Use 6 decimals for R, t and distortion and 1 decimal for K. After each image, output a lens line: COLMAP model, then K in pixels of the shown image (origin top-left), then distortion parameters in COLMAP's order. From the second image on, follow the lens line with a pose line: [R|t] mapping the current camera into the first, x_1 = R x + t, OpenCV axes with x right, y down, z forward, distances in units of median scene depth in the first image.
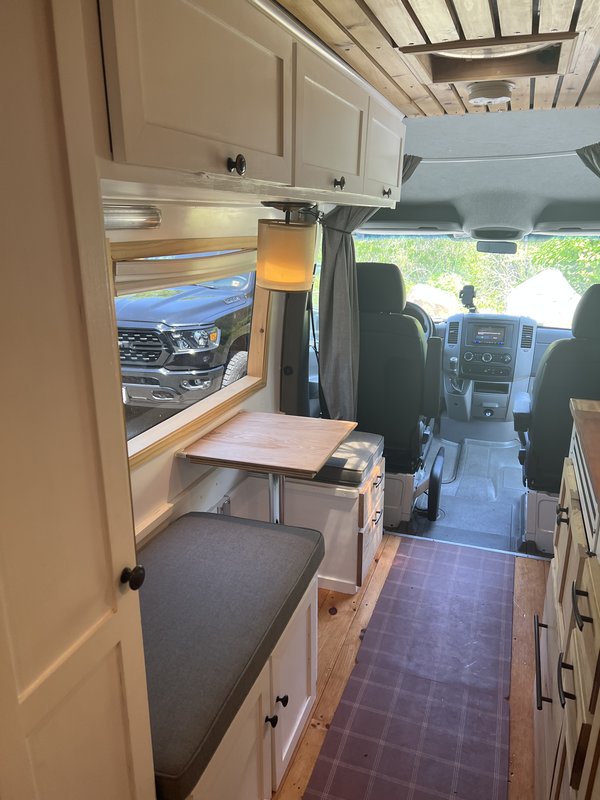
lens RADIAL K [[610.4, 0, 300.1], [0, 610.4, 402.8], [0, 0, 1]] dist [0.027577, -0.030960]
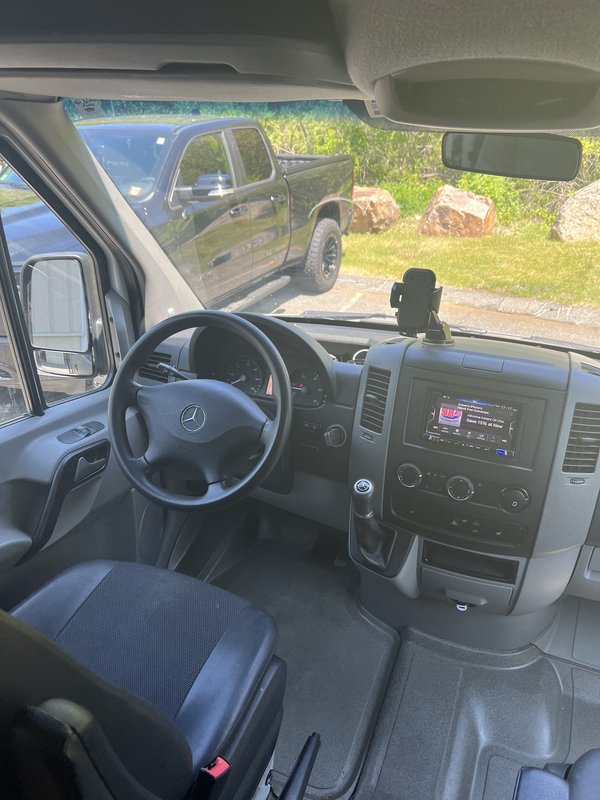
lens RADIAL K [[610.4, 0, 301.0], [0, 610.4, 402.1], [0, 0, 1]] dist [0.027577, -0.030960]
pose [[0.997744, 0.032607, -0.058680, 0.228341], [-0.022450, 0.985853, 0.166099, -0.171424], [0.063266, -0.164407, 0.984362, 0.645166]]
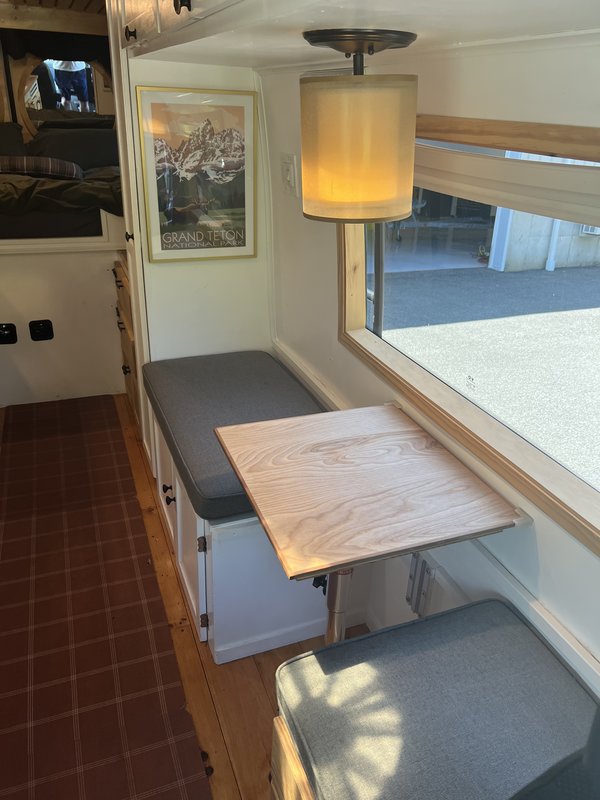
lens RADIAL K [[610.4, 0, 302.2], [0, 610.4, 404.7], [0, 0, 1]] dist [0.027577, -0.030960]
pose [[-0.755000, 0.256115, -0.603639, 0.475591], [-0.230351, 0.758303, 0.609848, -0.480004], [0.613932, 0.599484, -0.513523, 1.736418]]
